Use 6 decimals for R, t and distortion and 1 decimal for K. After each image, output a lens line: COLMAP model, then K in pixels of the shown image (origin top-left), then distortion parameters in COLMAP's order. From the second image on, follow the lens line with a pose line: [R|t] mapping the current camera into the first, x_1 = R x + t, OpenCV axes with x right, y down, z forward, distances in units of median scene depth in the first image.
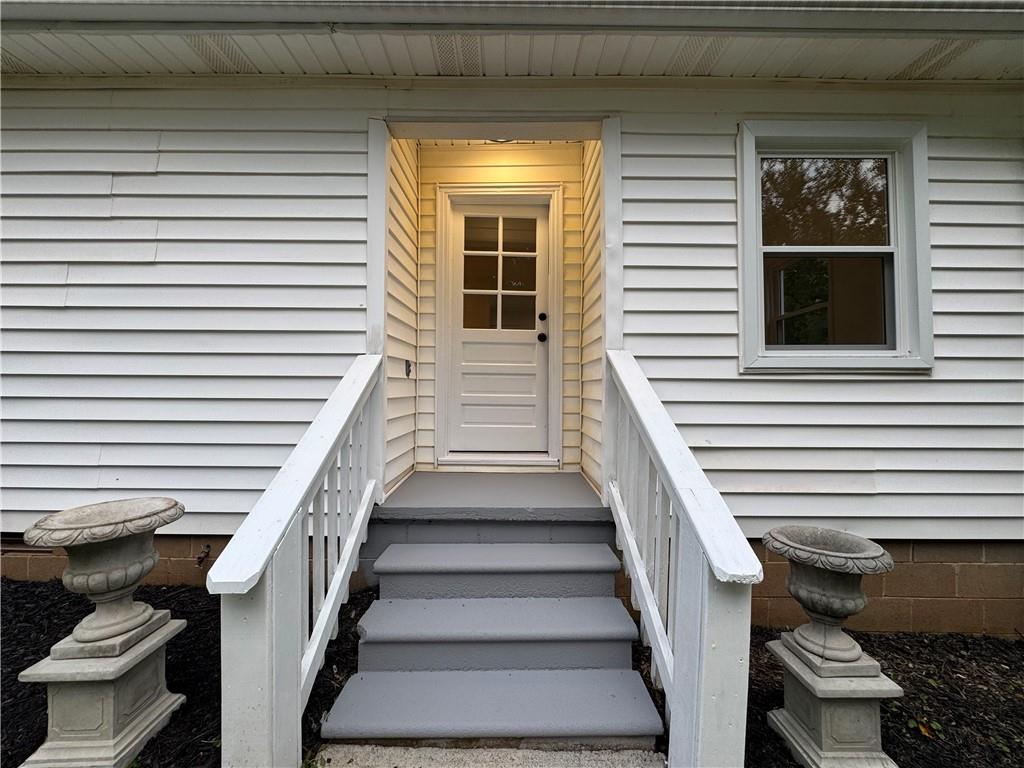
lens RADIAL K [[410.5, 0, 513.0], [0, 410.5, 382.3], [0, 0, 1]] dist [0.000610, -0.000229]
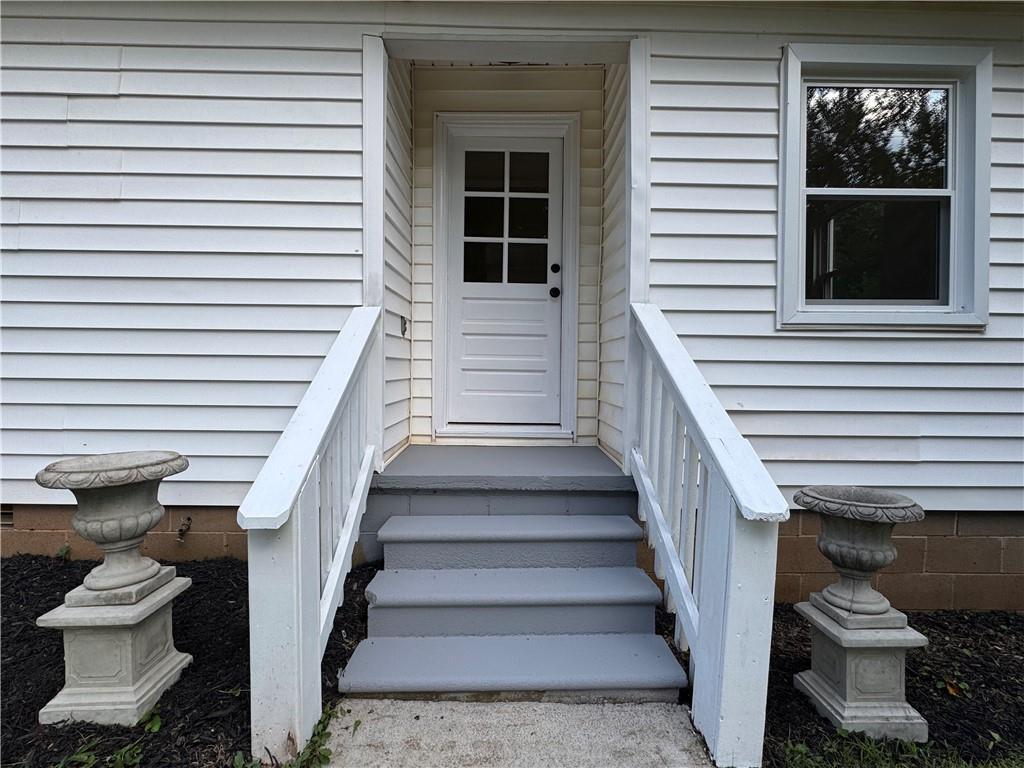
lens RADIAL K [[505.4, 0, 513.1], [0, 505.4, 382.3], [0, 0, 1]] dist [-0.001034, 0.000849]
pose [[0.999870, 0.004105, 0.015620, -0.051394], [-0.004777, 0.999053, 0.043241, 0.052983], [-0.015427, -0.043310, 0.998943, -0.120968]]
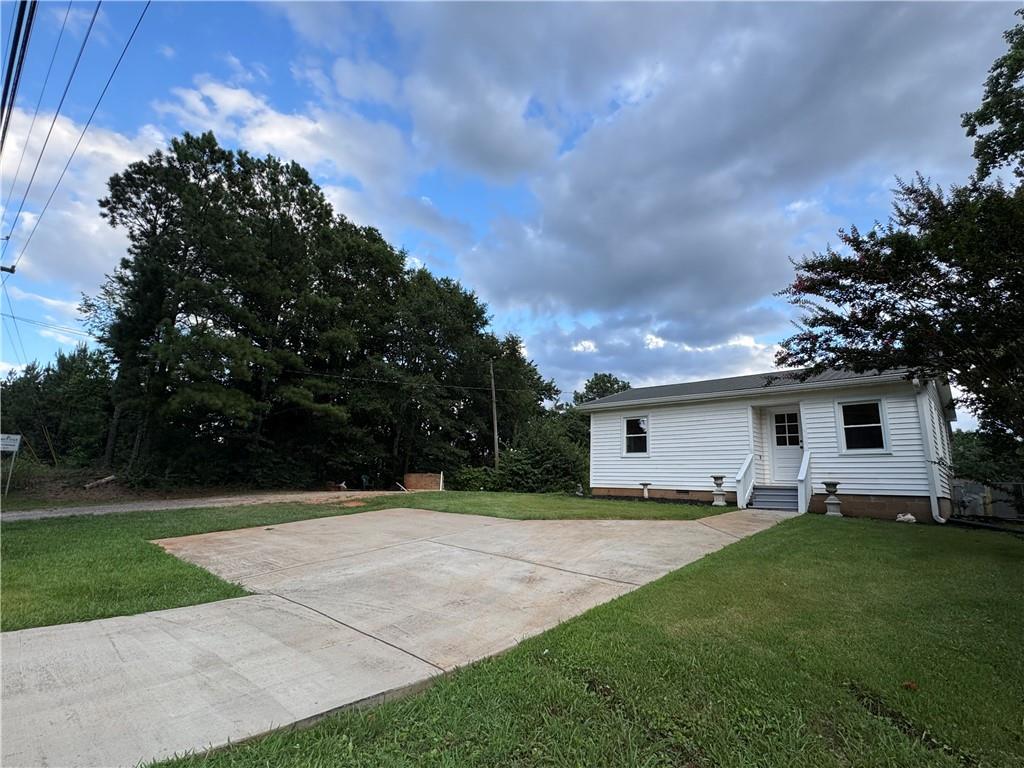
lens RADIAL K [[505.4, 0, 505.5], [0, 505.4, 385.3], [0, 0, 1]] dist [-0.001034, 0.000849]
pose [[0.727065, -0.120998, -0.675823, 1.846902], [-0.023150, 0.979468, -0.200267, 0.443113], [0.686179, 0.161252, 0.709335, -5.891222]]
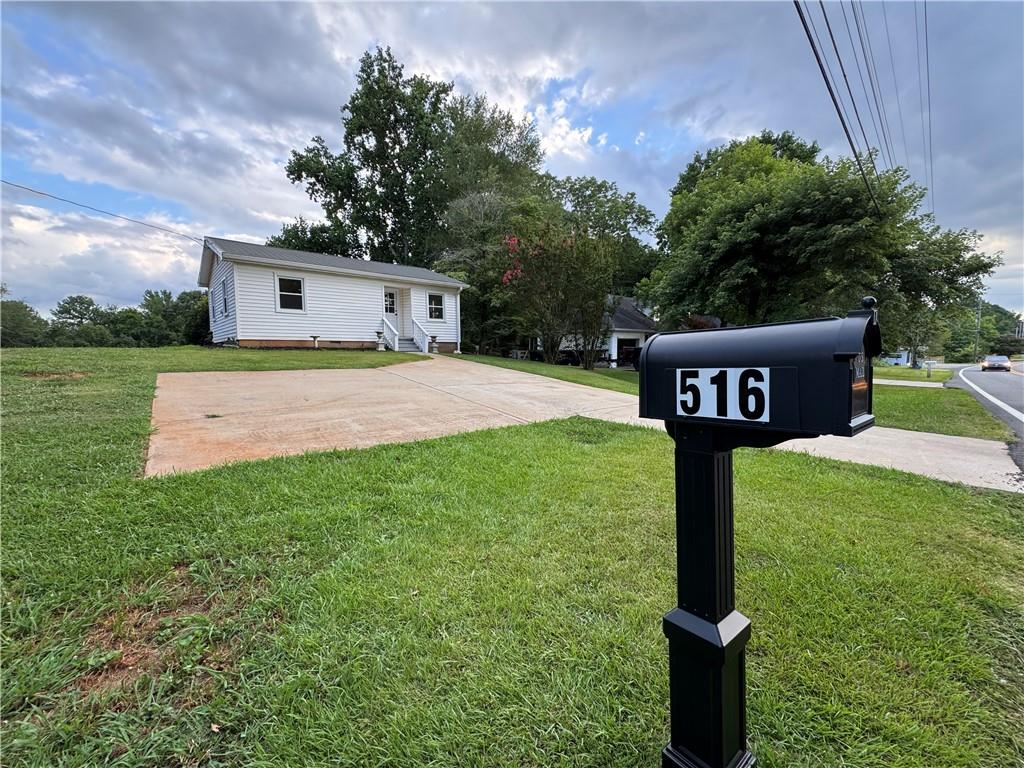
lens RADIAL K [[410.5, 0, 509.0], [0, 410.5, 388.0], [0, 0, 1]] dist [0.000610, -0.000229]
pose [[0.750025, -0.070147, 0.657679, -4.005101], [-0.000716, 0.994273, 0.106863, 0.457176], [-0.661409, -0.080621, 0.745680, -6.843720]]
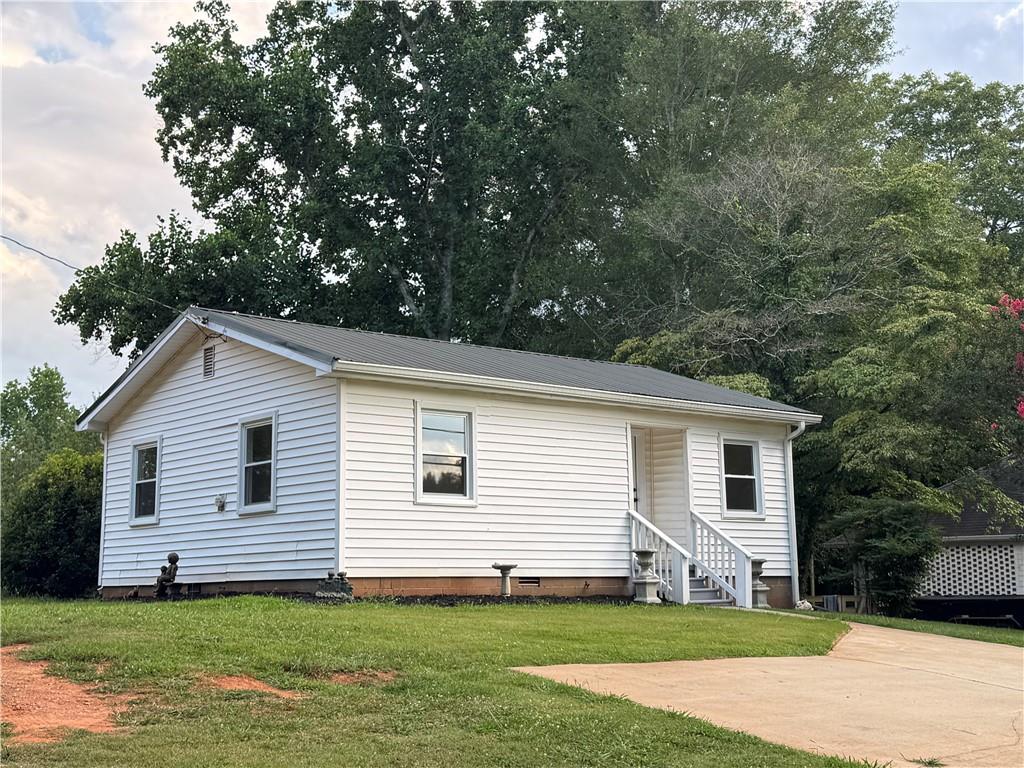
lens RADIAL K [[1373.9, 0, 512.3], [0, 1373.9, 384.7], [0, 0, 1]] dist [0.174562, 0.000000]
pose [[0.772582, 0.076816, 0.630251, -7.477417], [0.006389, 0.991663, -0.128696, 0.314291], [-0.634883, 0.103455, 0.765651, -6.184028]]
